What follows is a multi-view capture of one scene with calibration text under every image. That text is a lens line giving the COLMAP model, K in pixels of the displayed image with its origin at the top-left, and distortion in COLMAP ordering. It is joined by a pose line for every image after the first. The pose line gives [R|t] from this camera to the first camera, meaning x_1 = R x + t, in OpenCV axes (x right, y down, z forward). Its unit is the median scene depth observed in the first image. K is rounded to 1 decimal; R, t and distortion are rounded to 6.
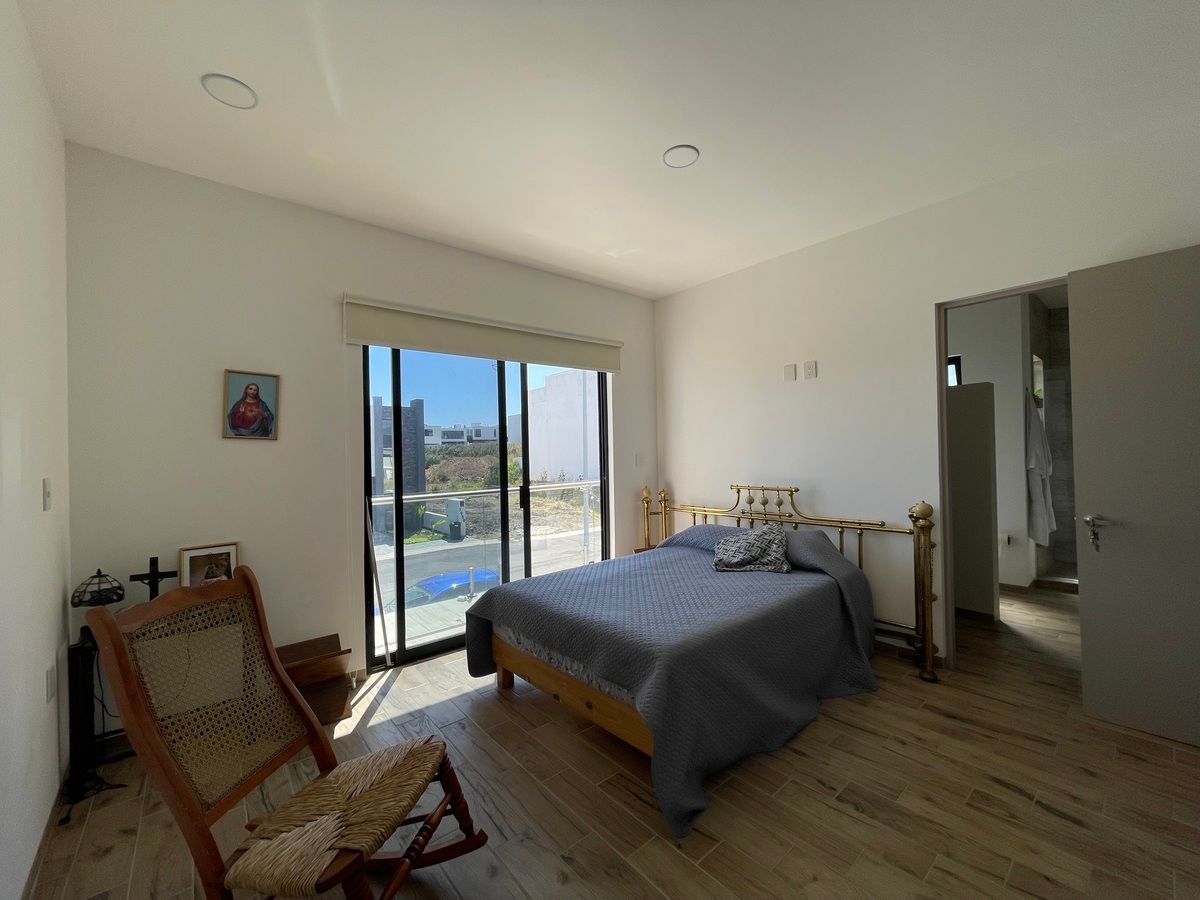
lens RADIAL K [[479.6, 0, 601.5], [0, 479.6, 449.7], [0, 0, 1]] dist [-0.003676, -0.000309]
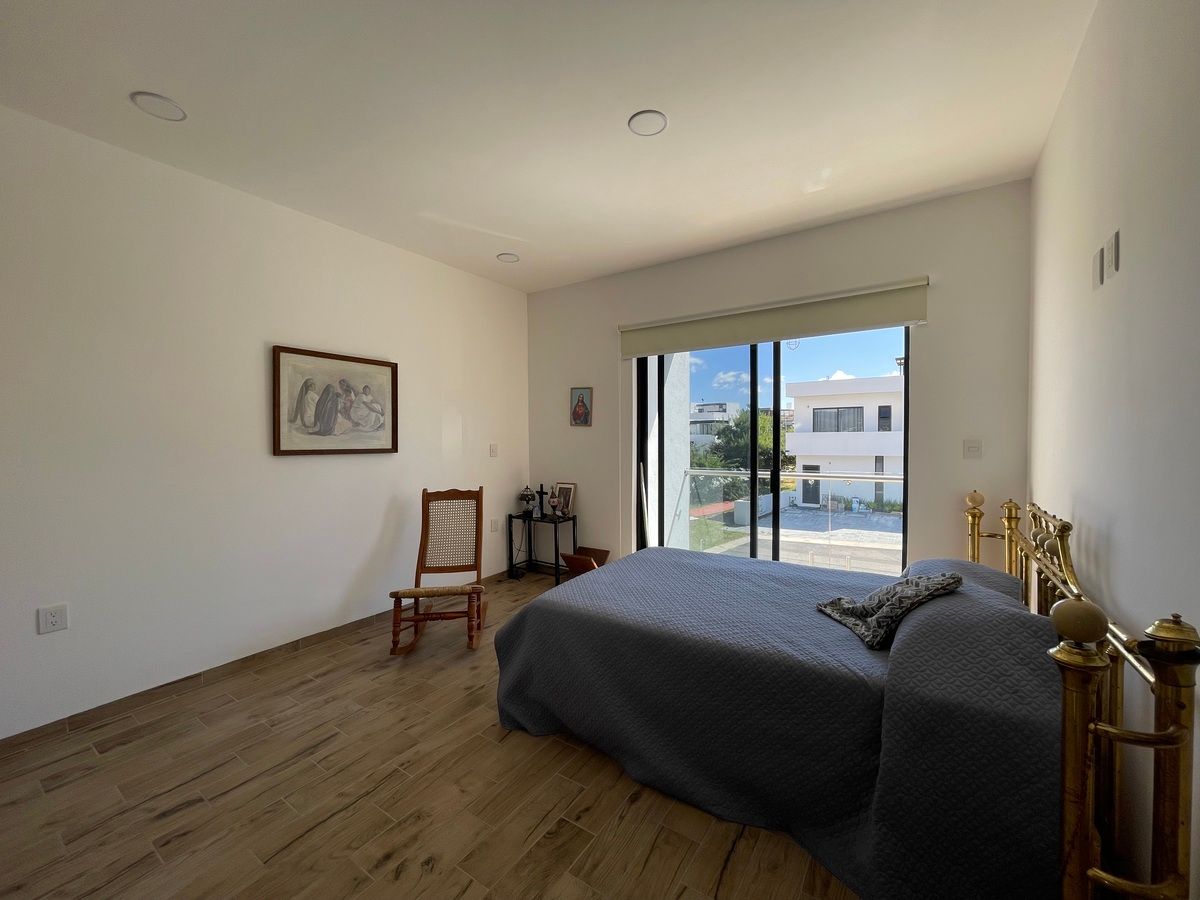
lens RADIAL K [[479.6, 0, 601.5], [0, 479.6, 449.7], [0, 0, 1]] dist [-0.003676, -0.000309]
pose [[0.271584, 0.048472, -0.961193, 0.985543], [0.006017, 0.998626, 0.052060, -0.026560], [0.962396, -0.019923, 0.270919, 0.598788]]
